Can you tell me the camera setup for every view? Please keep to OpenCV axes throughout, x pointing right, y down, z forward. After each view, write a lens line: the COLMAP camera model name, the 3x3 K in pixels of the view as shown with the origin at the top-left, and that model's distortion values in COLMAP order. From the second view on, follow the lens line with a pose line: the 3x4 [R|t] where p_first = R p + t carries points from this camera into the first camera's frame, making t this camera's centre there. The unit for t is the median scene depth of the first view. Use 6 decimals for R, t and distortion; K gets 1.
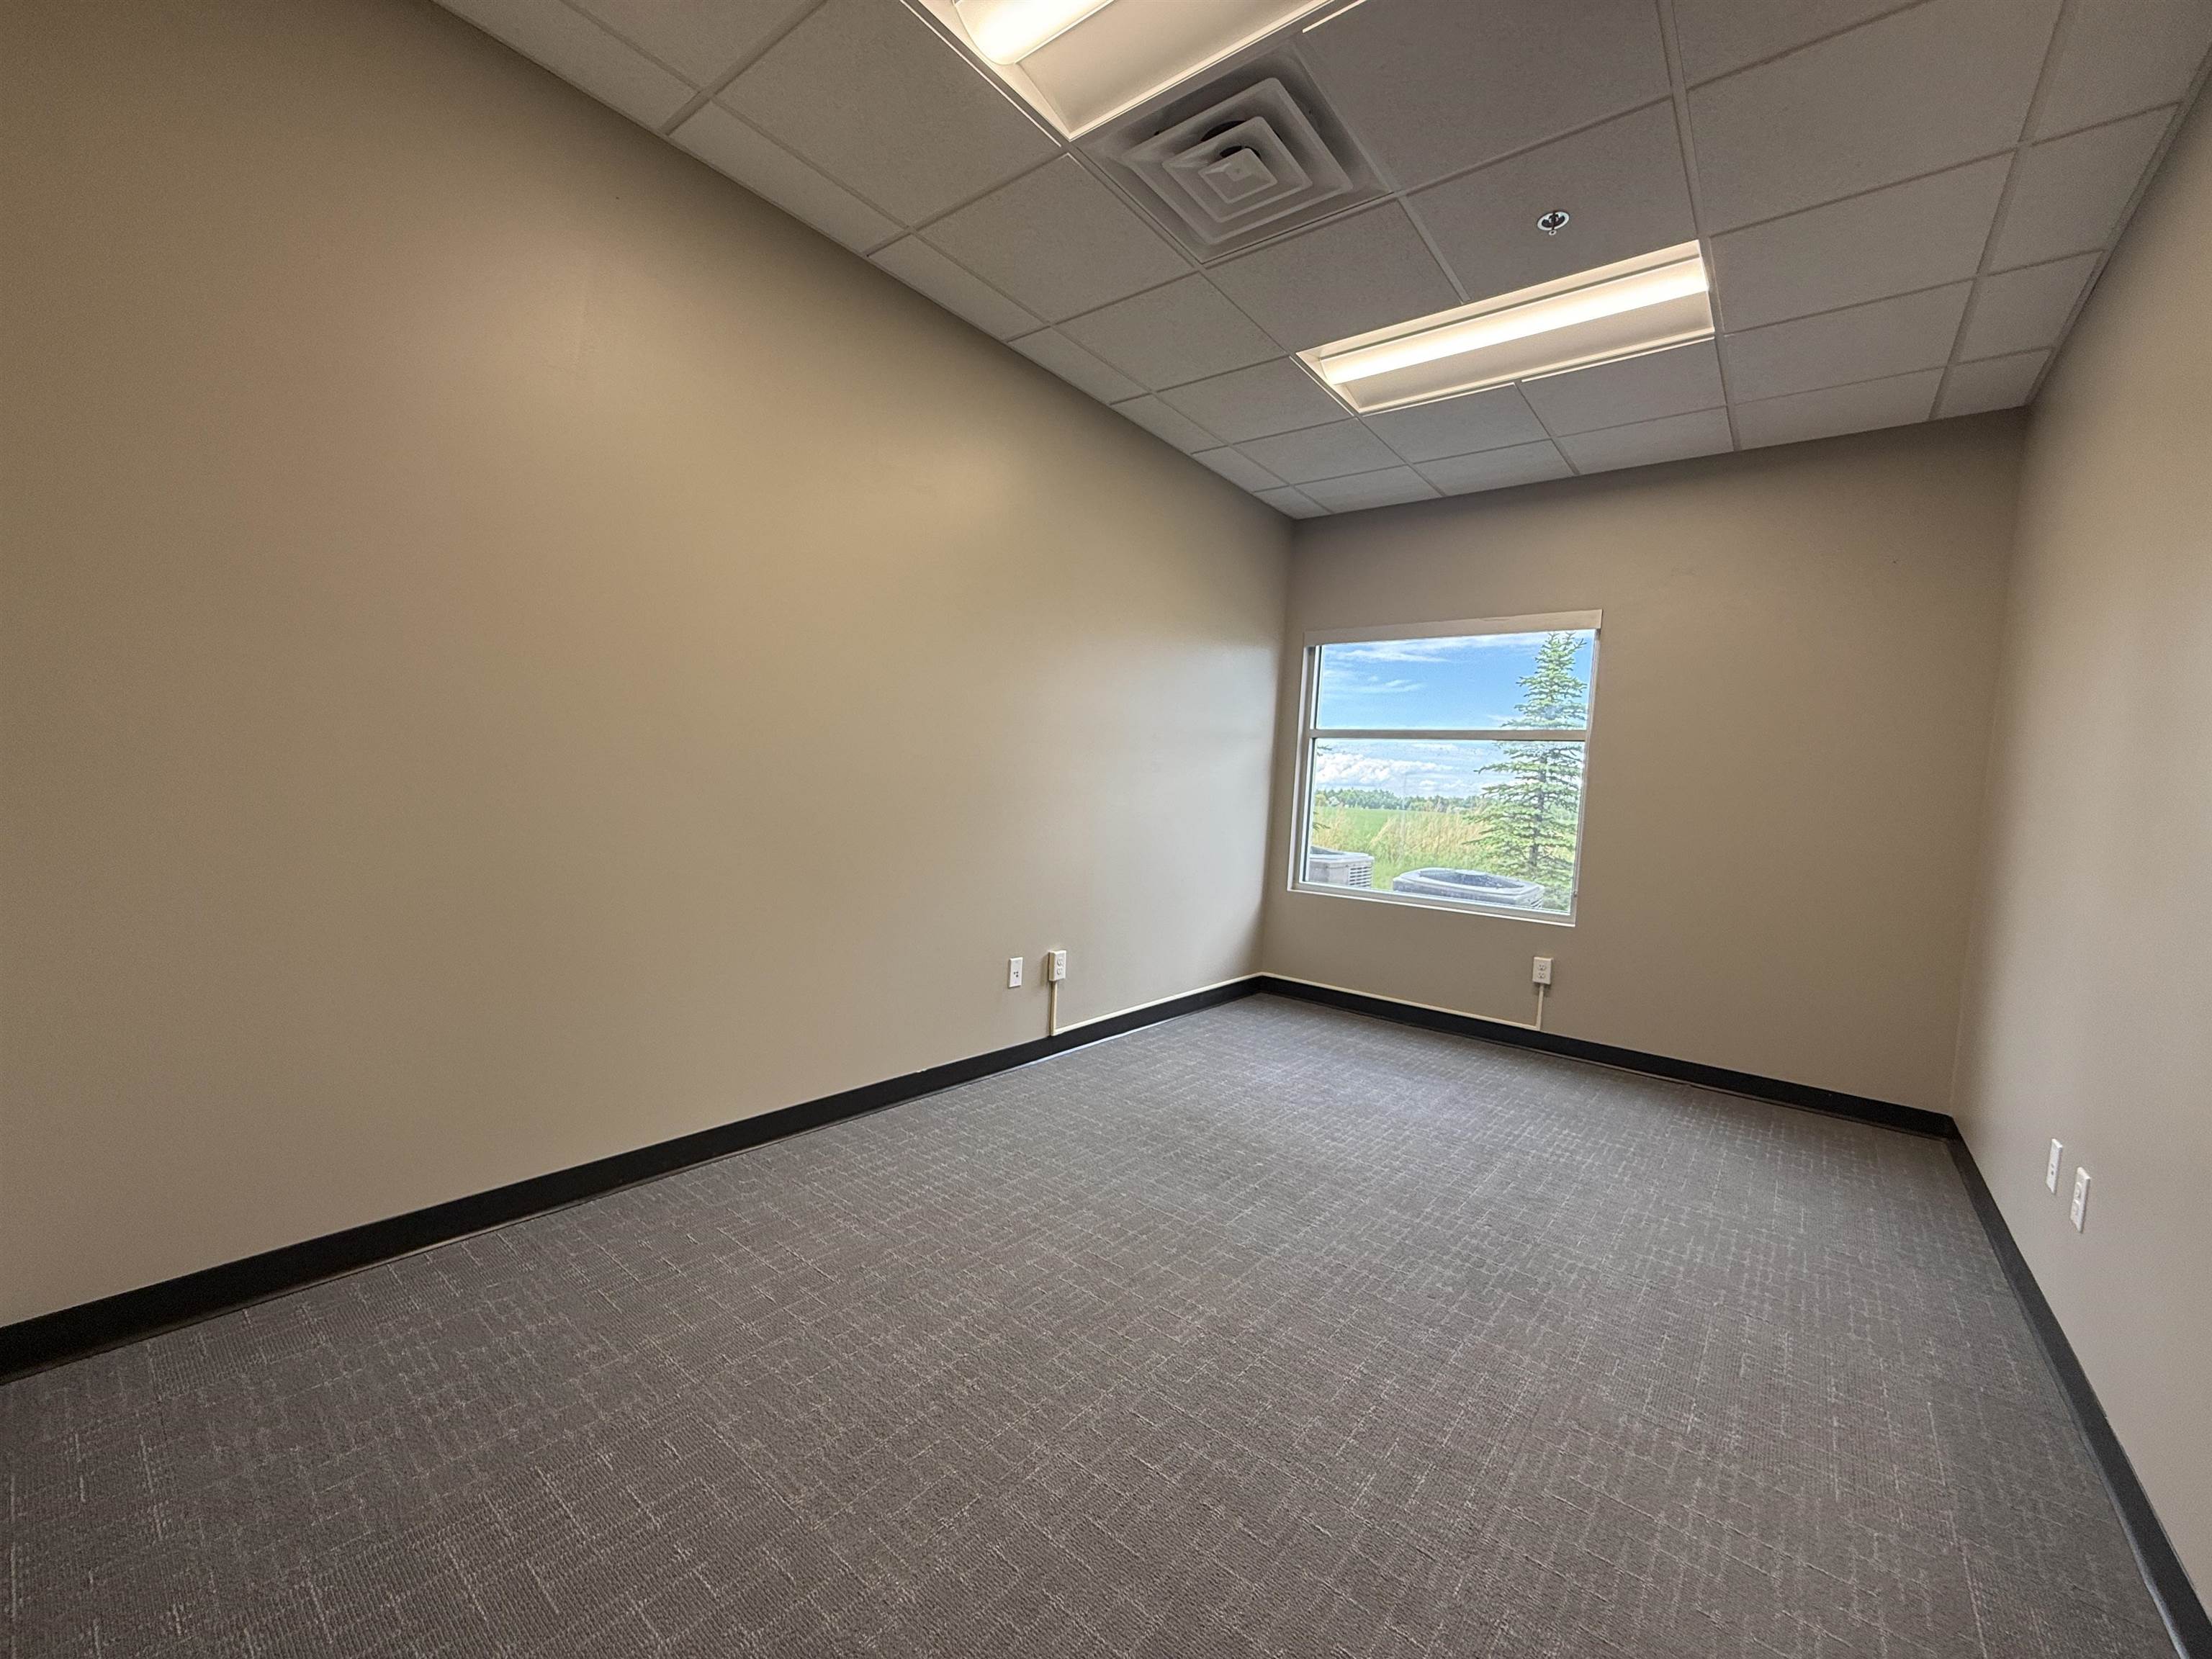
lens RADIAL K [[886.0, 0, 1066.3], [0, 886.0, 782.5], [0, 0, 1]] dist [-0.000953, 0.000002]
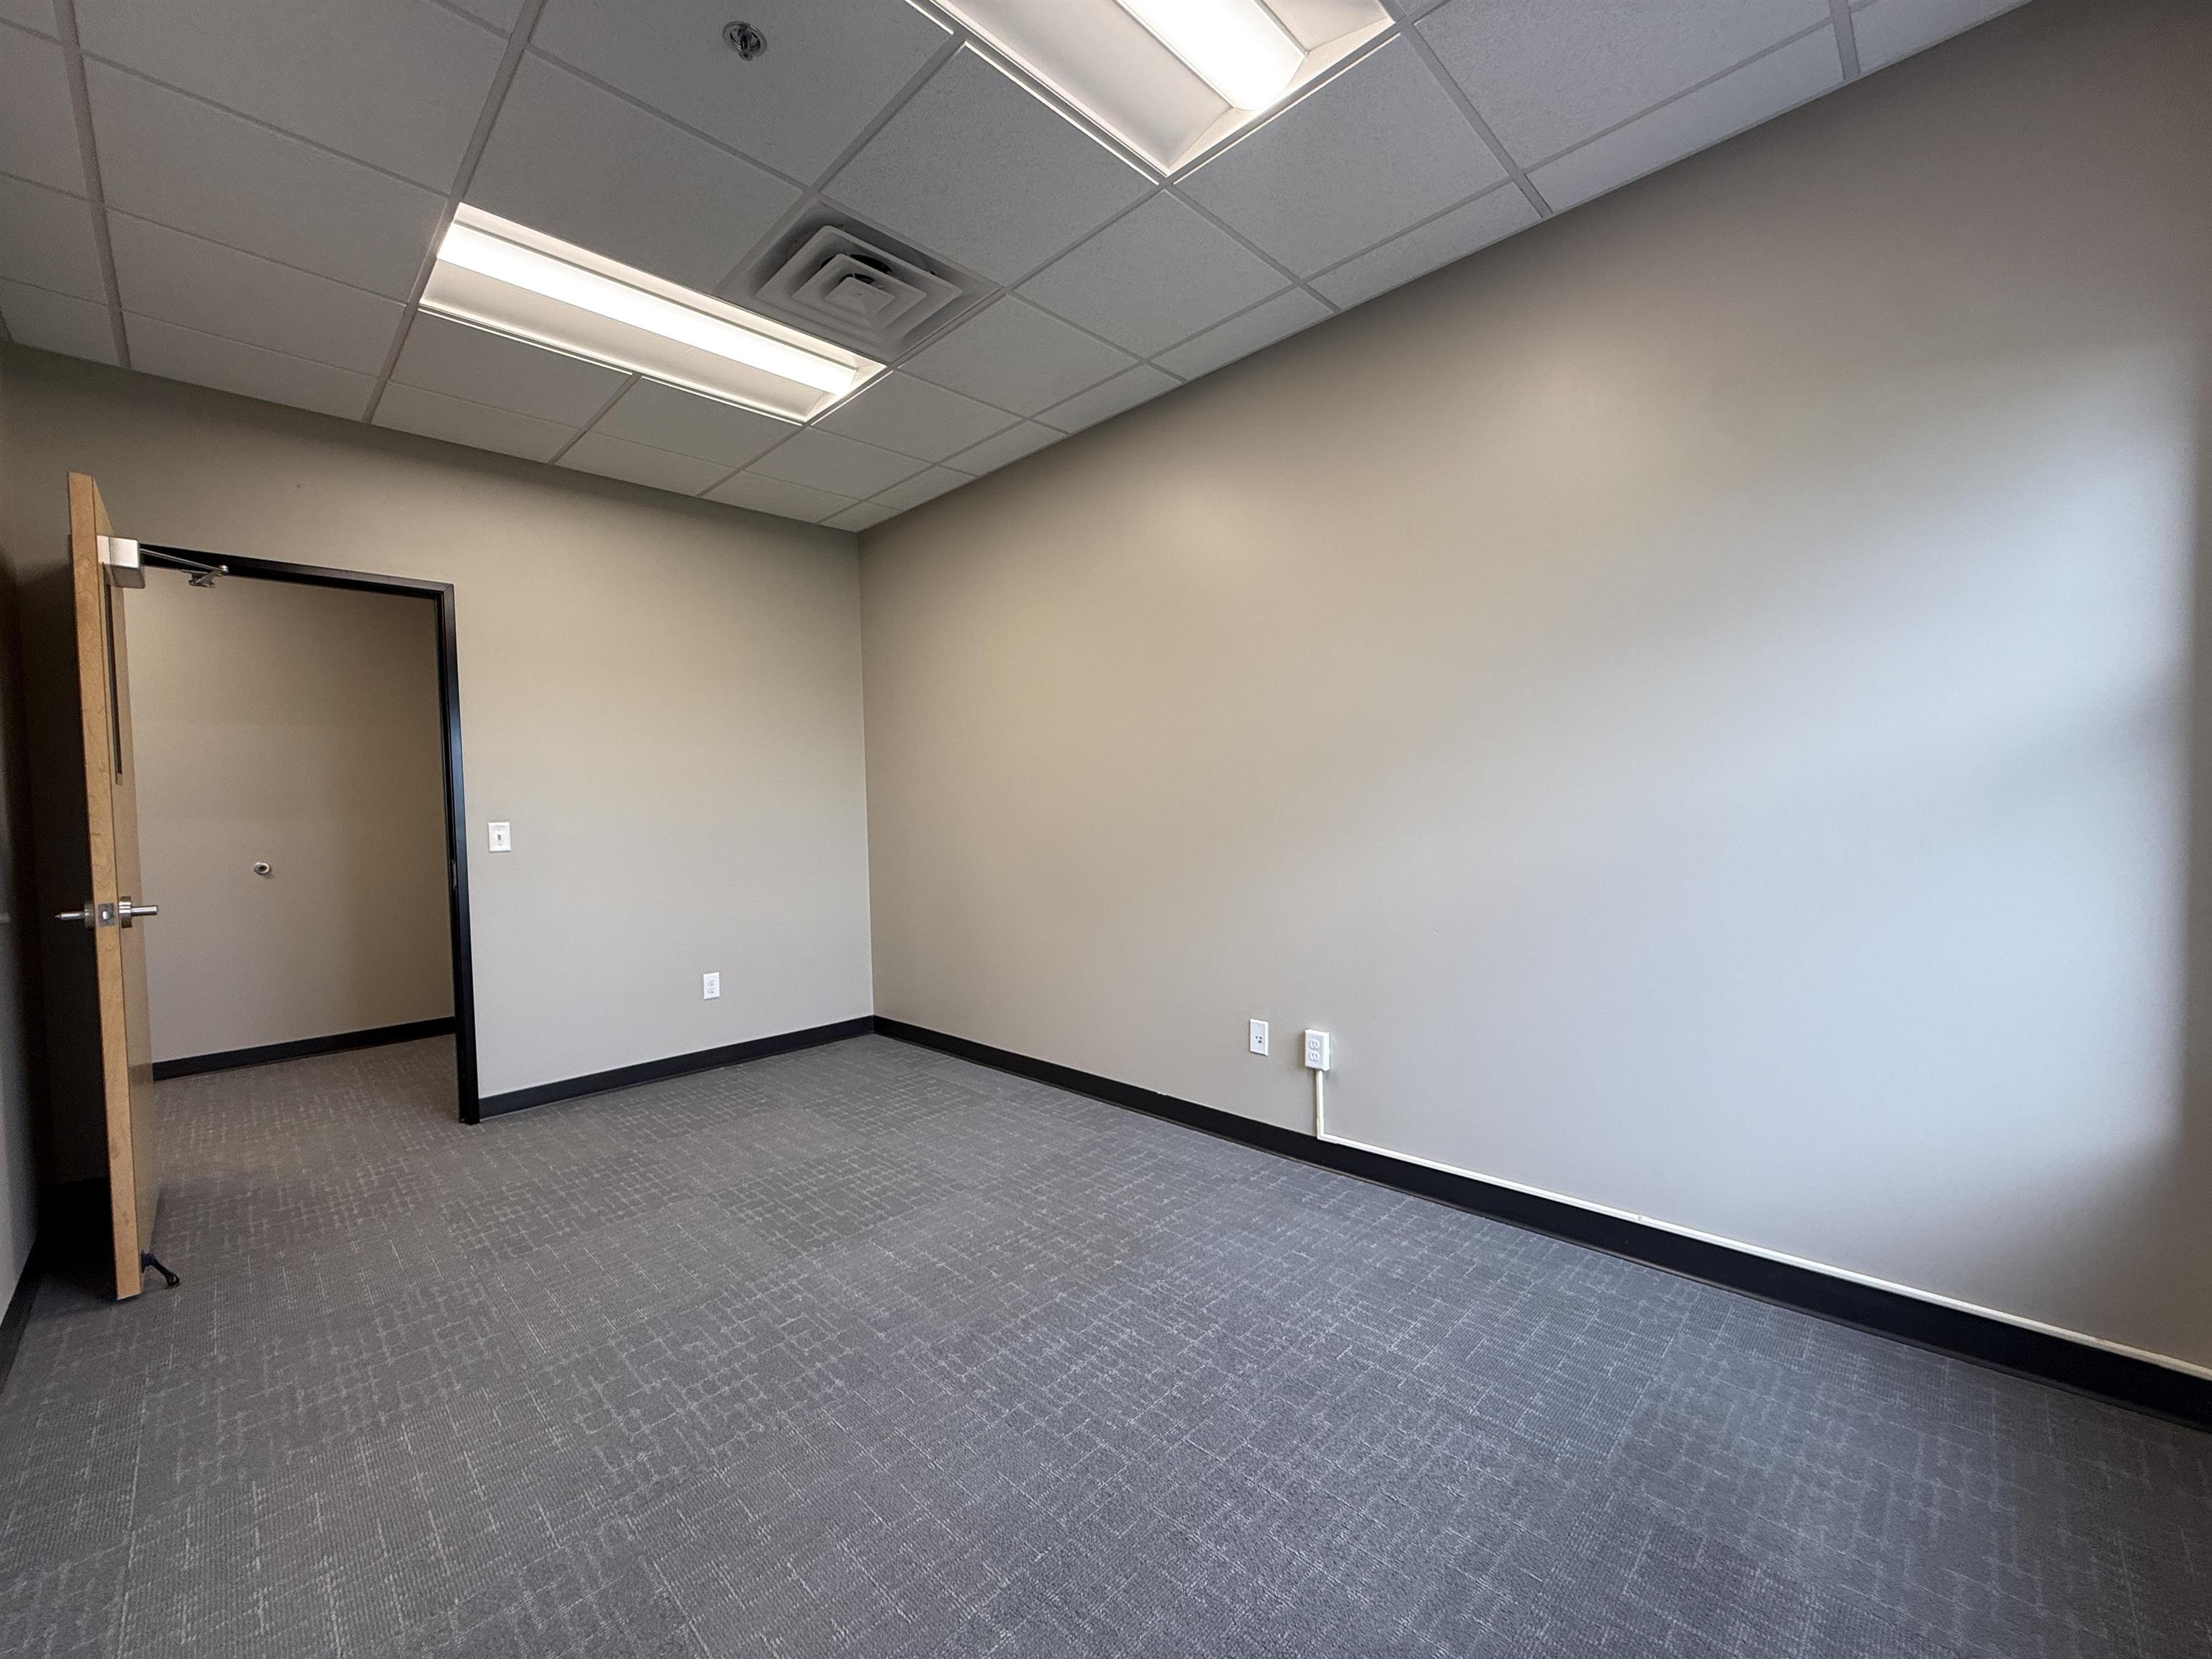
lens RADIAL K [[879.0, 0, 1113.3], [0, 879.0, 832.0], [0, 0, 1]] dist [-0.001266, -0.000363]
pose [[-0.069295, -0.022960, -0.997332, 0.813572], [0.021747, 0.999463, -0.024520, 0.032575], [0.997359, -0.023388, -0.068758, 0.923246]]
